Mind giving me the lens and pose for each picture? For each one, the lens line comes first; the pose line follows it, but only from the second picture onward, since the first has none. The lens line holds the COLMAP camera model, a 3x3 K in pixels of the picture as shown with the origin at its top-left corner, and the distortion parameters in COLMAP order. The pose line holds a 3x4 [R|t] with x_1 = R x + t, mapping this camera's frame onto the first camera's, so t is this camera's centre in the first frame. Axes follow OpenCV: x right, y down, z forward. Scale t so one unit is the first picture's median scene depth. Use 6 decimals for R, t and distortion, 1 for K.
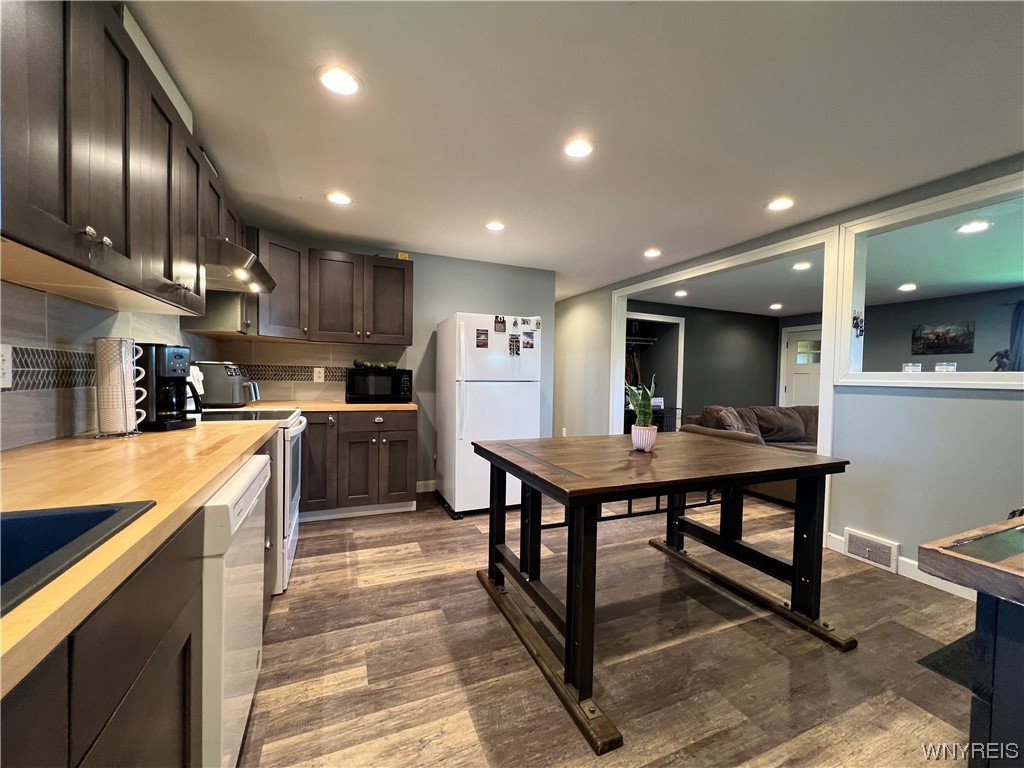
lens RADIAL K [[409.3, 0, 513.2], [0, 409.3, 388.3], [0, 0, 1]] dist [-0.000757, -0.000291]
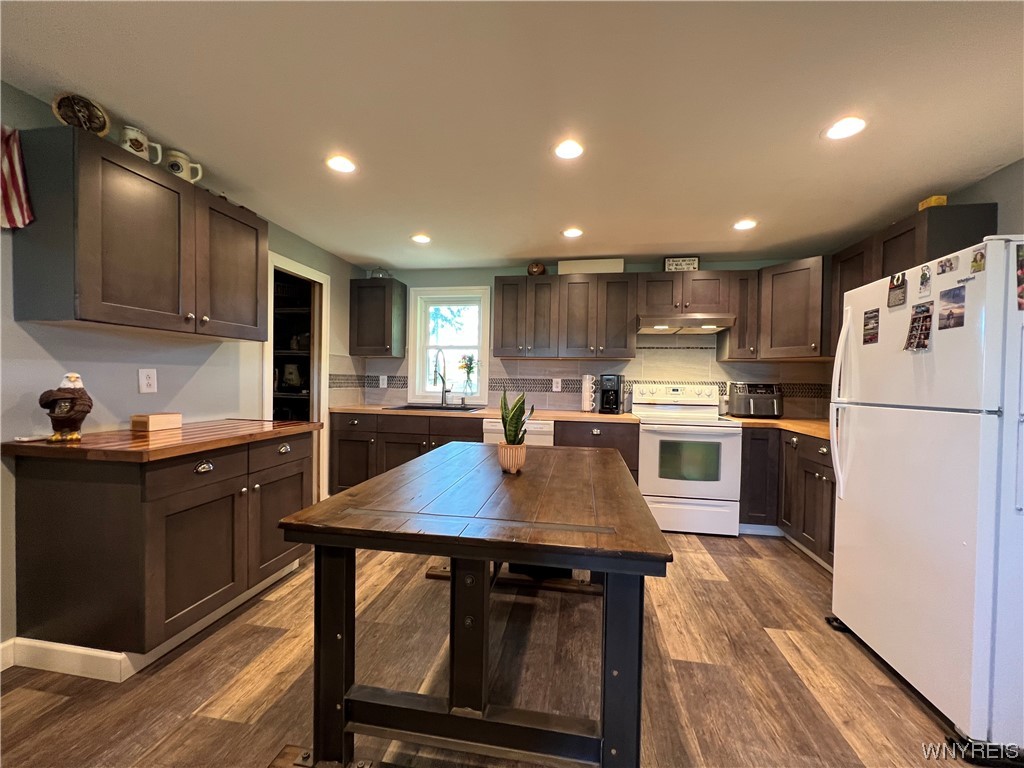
lens RADIAL K [[409.3, 0, 512.9], [0, 409.3, 387.0], [0, 0, 1]] dist [-0.000757, -0.000291]
pose [[-0.541424, -0.016310, -0.840591, 0.642166], [-0.052693, 0.998505, 0.014565, -0.023772], [0.839097, 0.052179, -0.541474, 0.898180]]
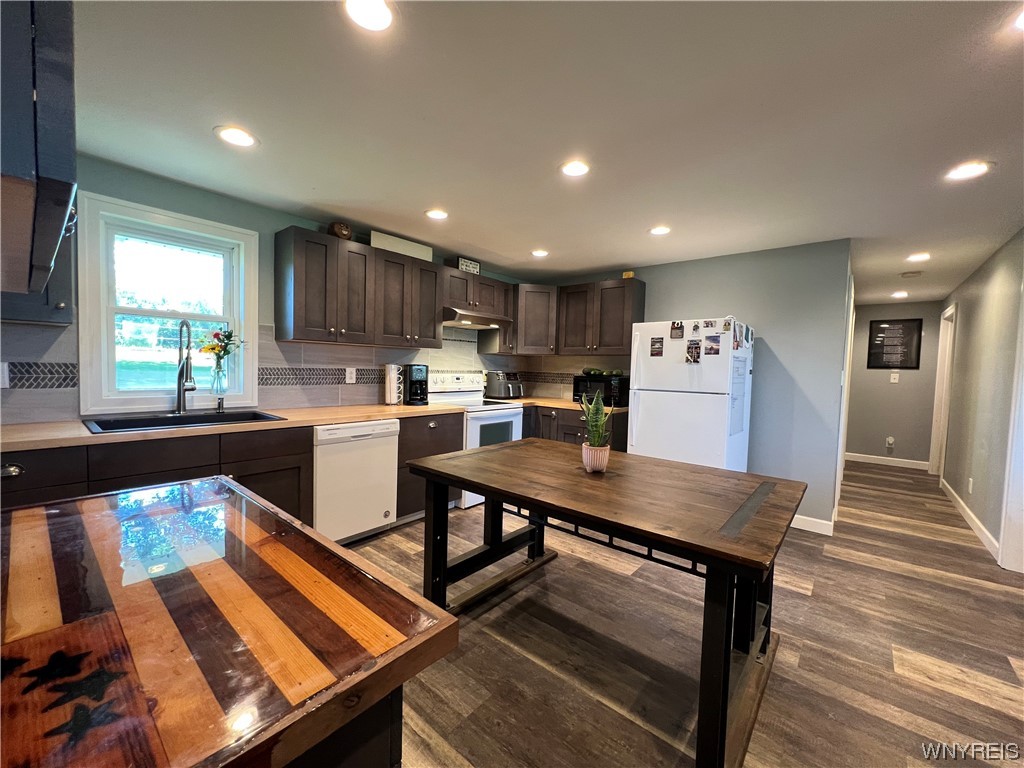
lens RADIAL K [[409.3, 0, 512.9], [0, 409.3, 387.5], [0, 0, 1]] dist [-0.000757, -0.000291]
pose [[0.449236, 0.039126, -0.892556, 0.646728], [-0.045928, 0.998731, 0.020664, -0.029119], [0.892232, 0.031710, 0.450463, 0.255181]]
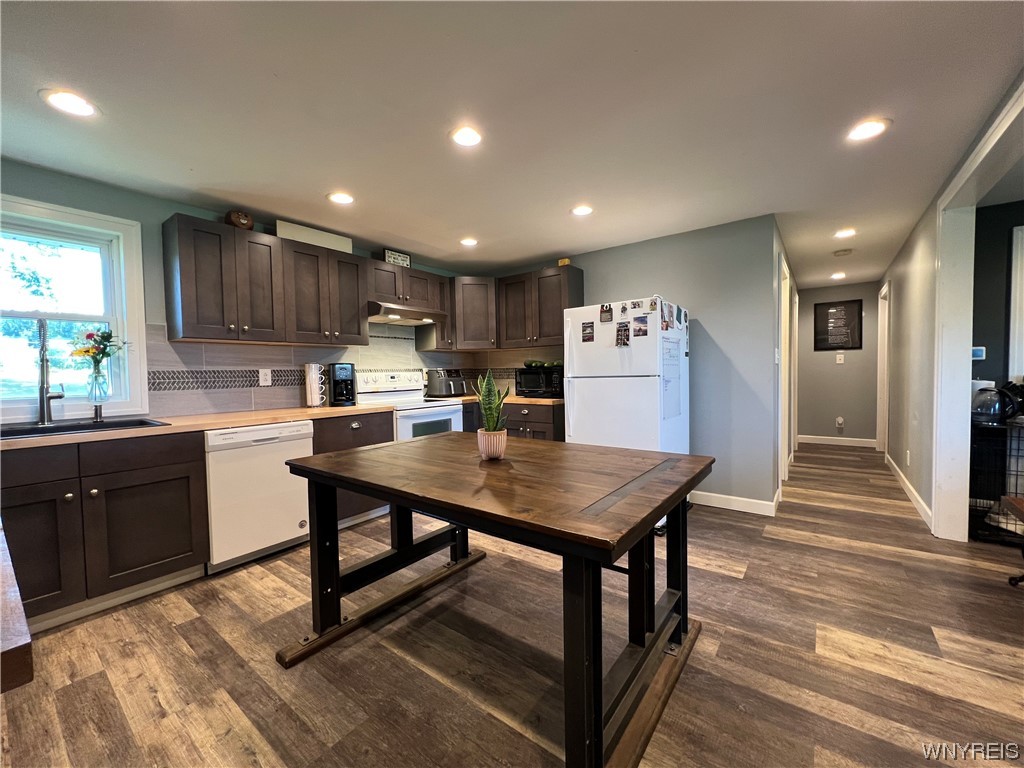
lens RADIAL K [[409.3, 0, 513.3], [0, 409.3, 387.8], [0, 0, 1]] dist [-0.000757, -0.000291]
pose [[0.495526, 0.005049, -0.868579, 0.659035], [0.003152, 0.999966, 0.007611, -0.000559], [0.868588, -0.006510, 0.495493, 0.382025]]
